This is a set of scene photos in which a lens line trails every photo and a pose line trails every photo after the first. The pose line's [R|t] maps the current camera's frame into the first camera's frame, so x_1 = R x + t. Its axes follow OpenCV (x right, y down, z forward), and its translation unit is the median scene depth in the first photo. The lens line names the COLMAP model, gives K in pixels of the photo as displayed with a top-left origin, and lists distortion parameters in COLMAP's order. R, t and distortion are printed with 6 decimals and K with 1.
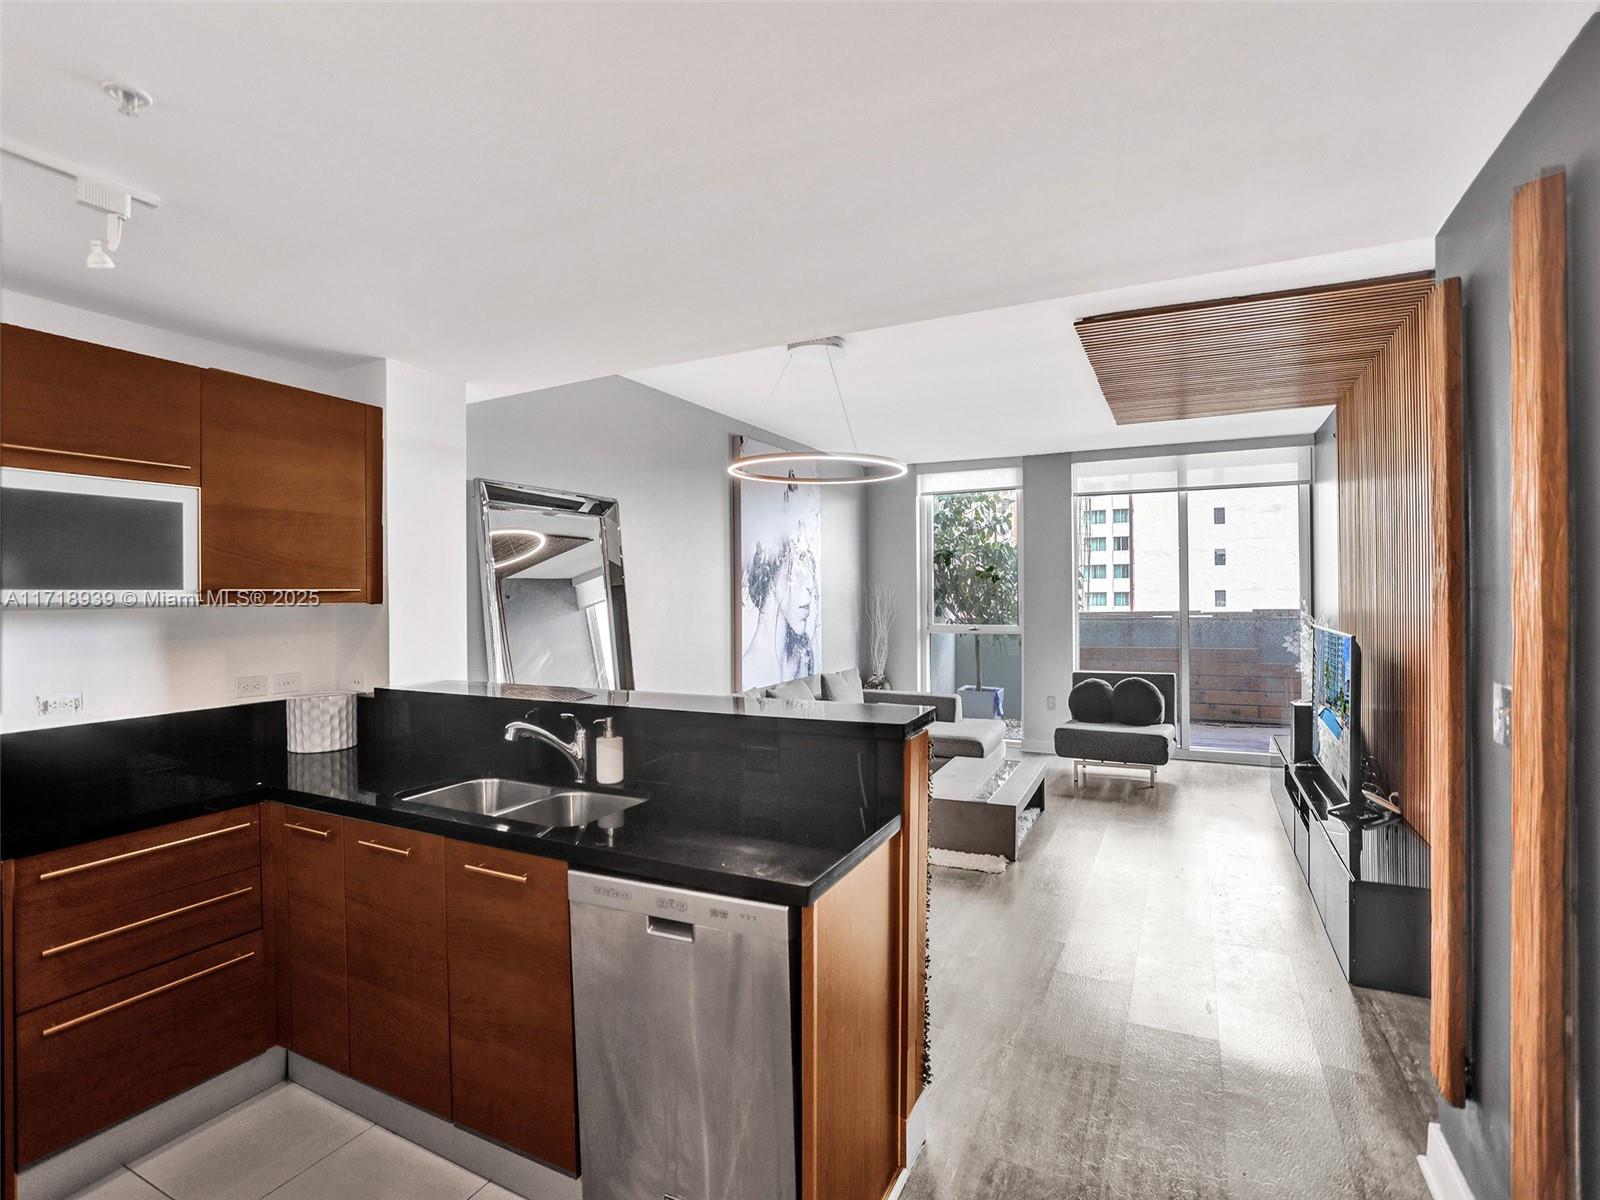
lens RADIAL K [[772.6, 0, 776.9], [0, 772.6, 602.3], [0, 0, 1]] dist [-0.077790, 0.035299]
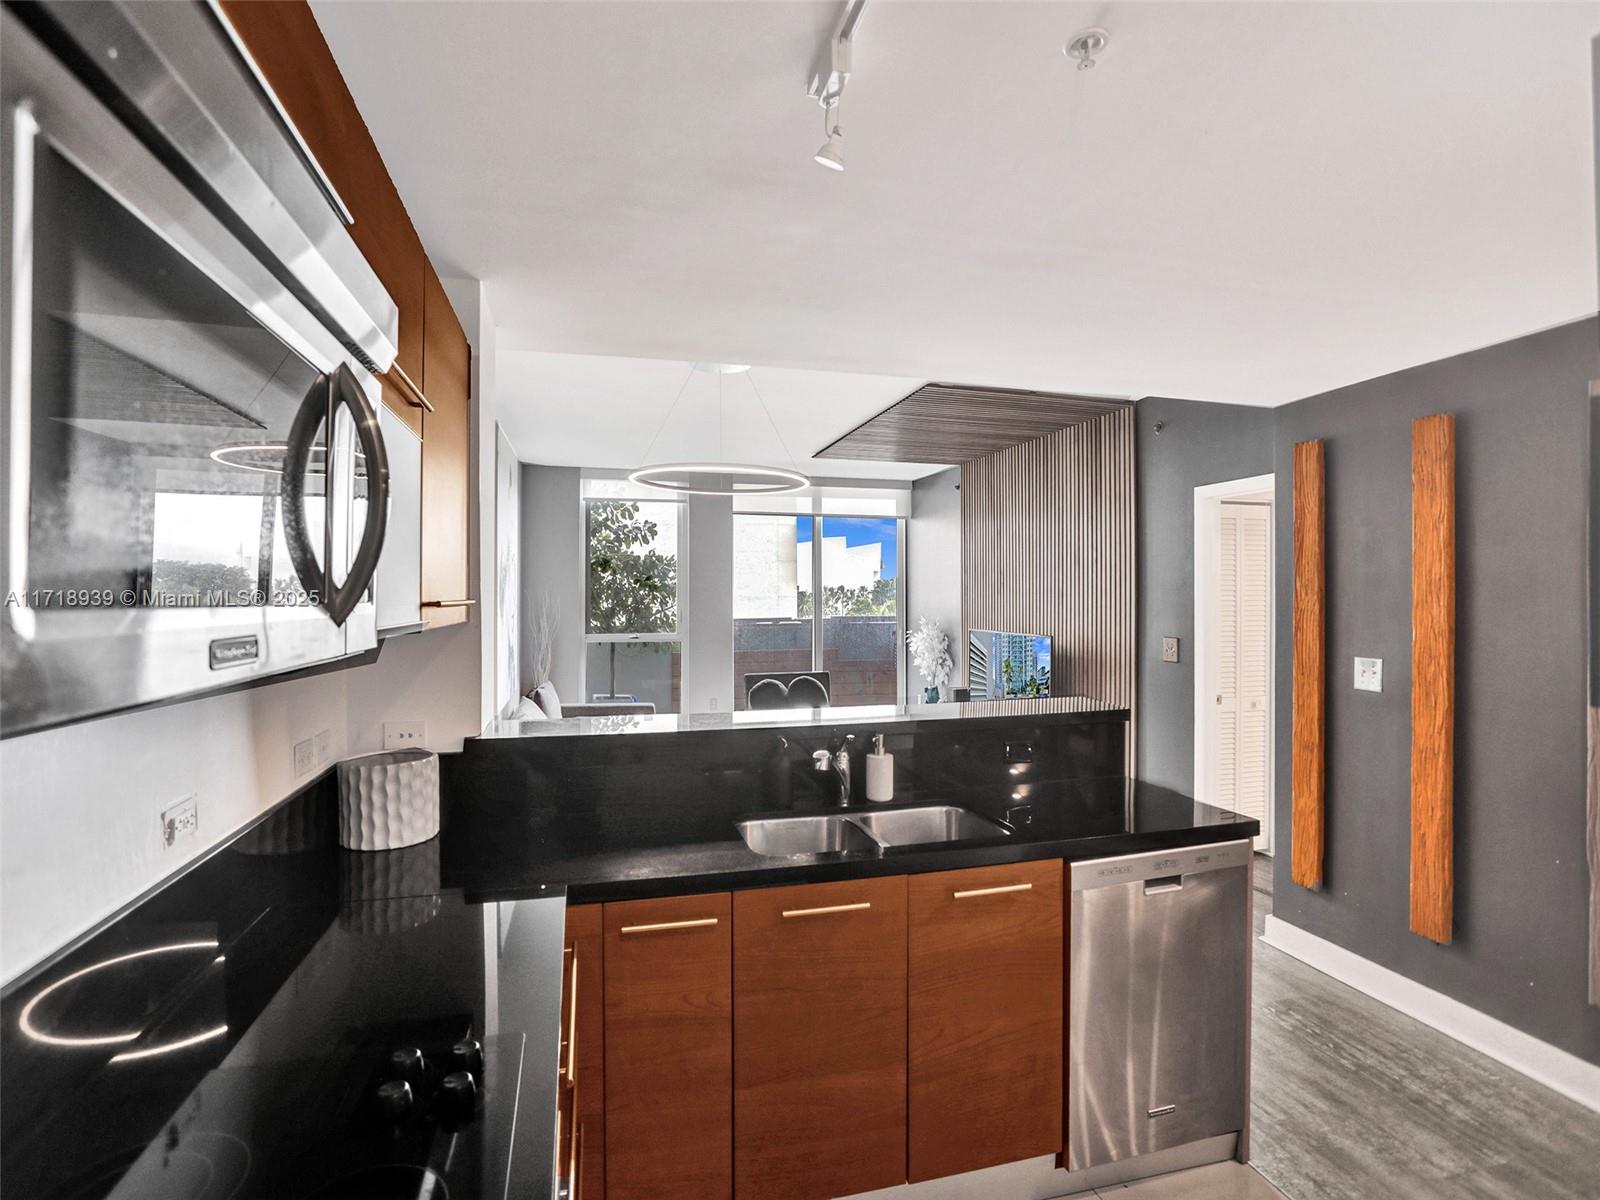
lens RADIAL K [[792.1, 0, 800.0], [0, 792.1, 600.0], [0, 0, 1]] dist [-0.051564, 0.021781]
pose [[0.750605, 0.009124, 0.660688, -0.800560], [-0.002494, 0.999937, -0.010976, -0.010906], [-0.660746, 0.006591, 0.750580, 0.243018]]
